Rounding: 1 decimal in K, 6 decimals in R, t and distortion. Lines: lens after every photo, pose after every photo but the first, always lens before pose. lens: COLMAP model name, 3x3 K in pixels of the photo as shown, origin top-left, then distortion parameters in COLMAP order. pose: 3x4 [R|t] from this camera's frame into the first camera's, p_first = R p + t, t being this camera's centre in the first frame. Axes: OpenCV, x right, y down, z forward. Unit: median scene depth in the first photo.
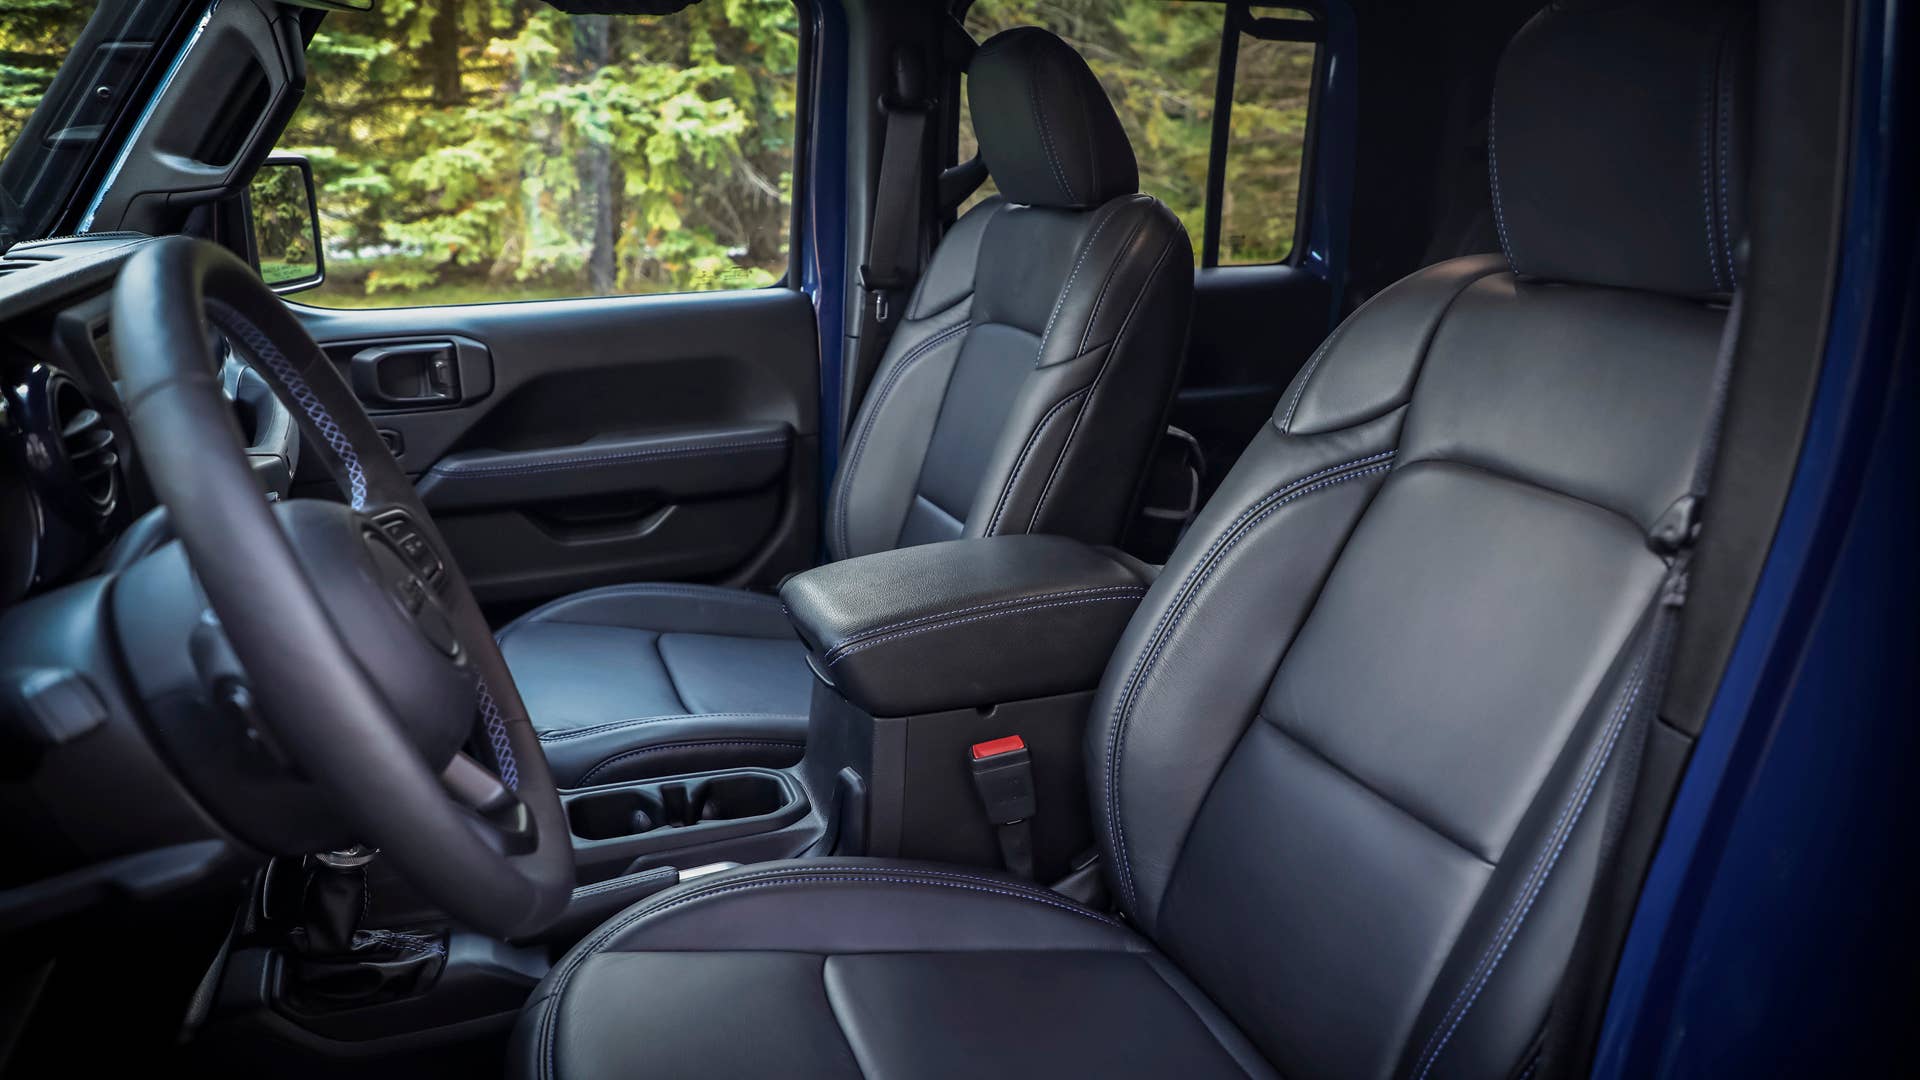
lens RADIAL K [[1535.4, 0, 960.0], [0, 1535.4, 540.0], [0, 0, 1]] dist [-0.002505, -0.000041]
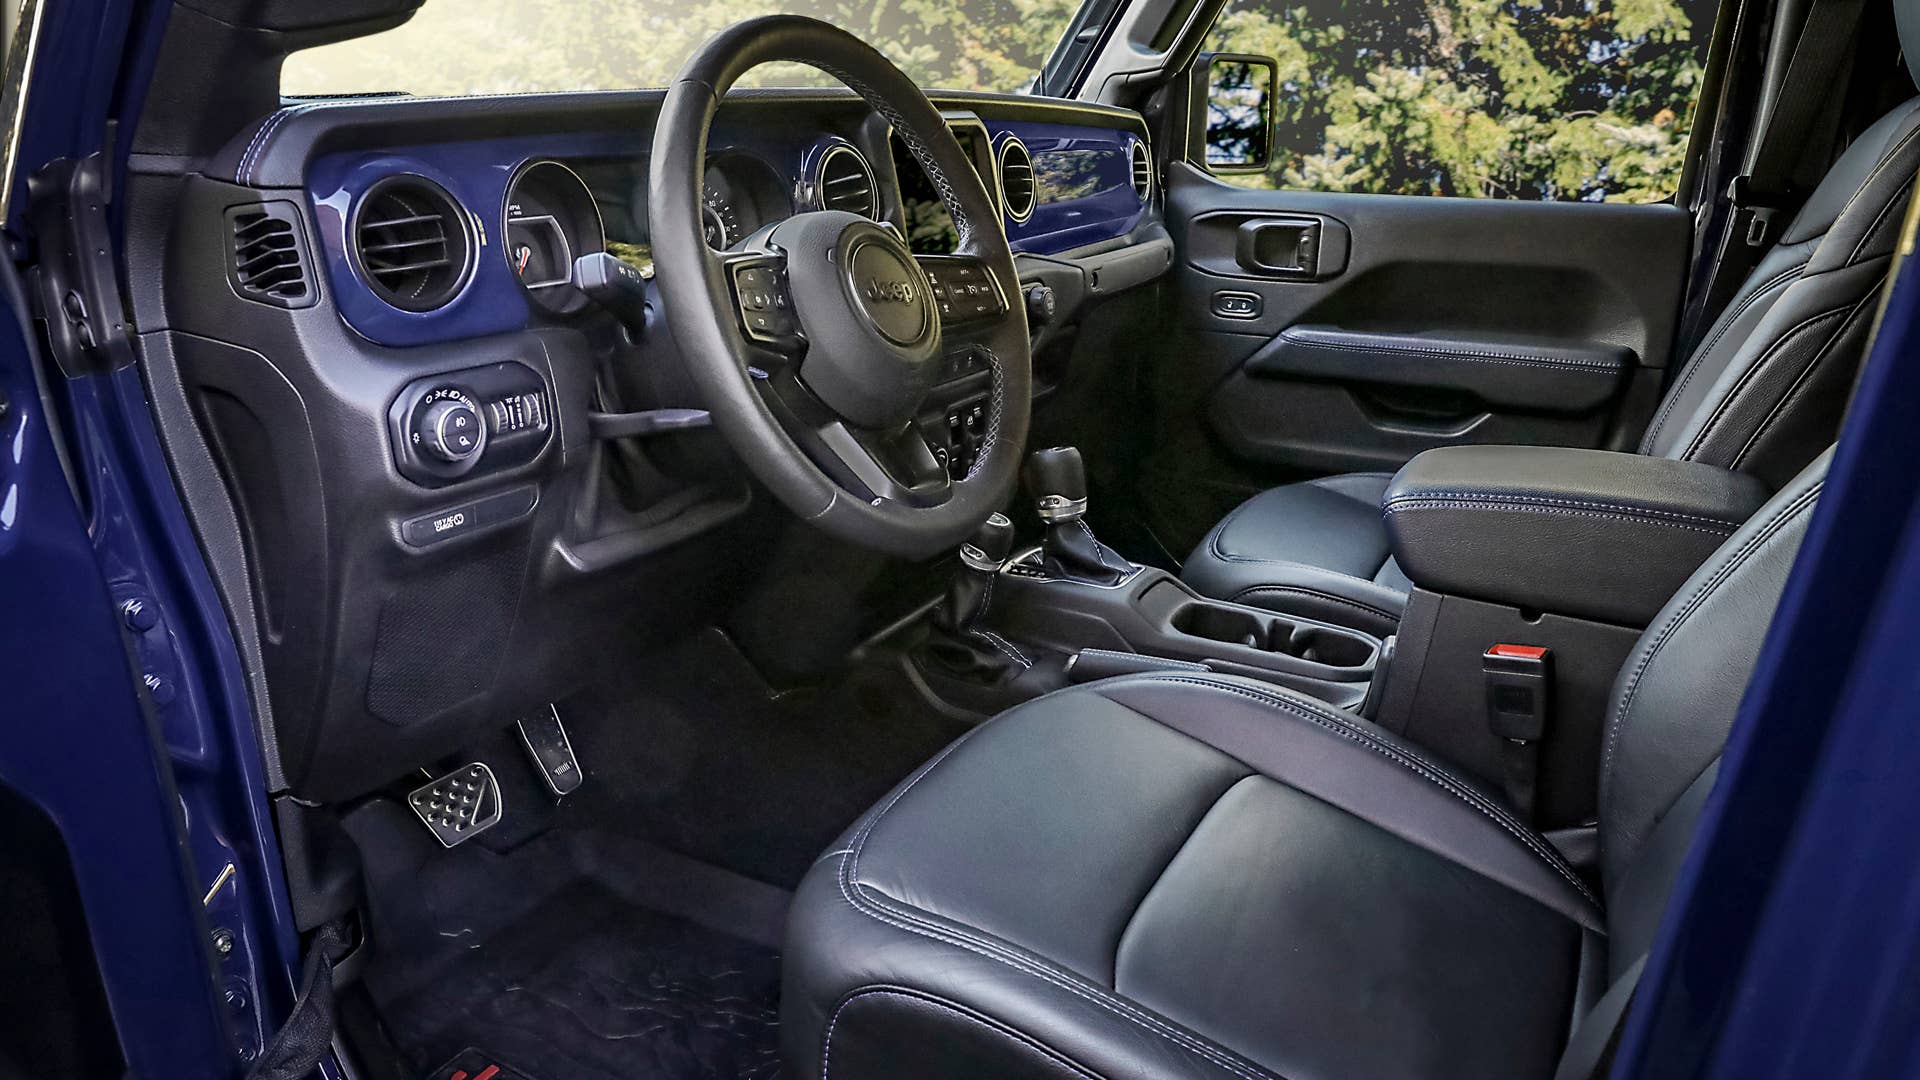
lens RADIAL K [[1535.4, 0, 960.0], [0, 1535.4, 540.0], [0, 0, 1]] dist [-0.002505, -0.000041]
pose [[0.582727, 0.223770, -0.781253, 0.437575], [-0.261665, 0.961811, 0.080314, 0.071492], [0.769390, 0.157625, 0.619026, 0.156822]]
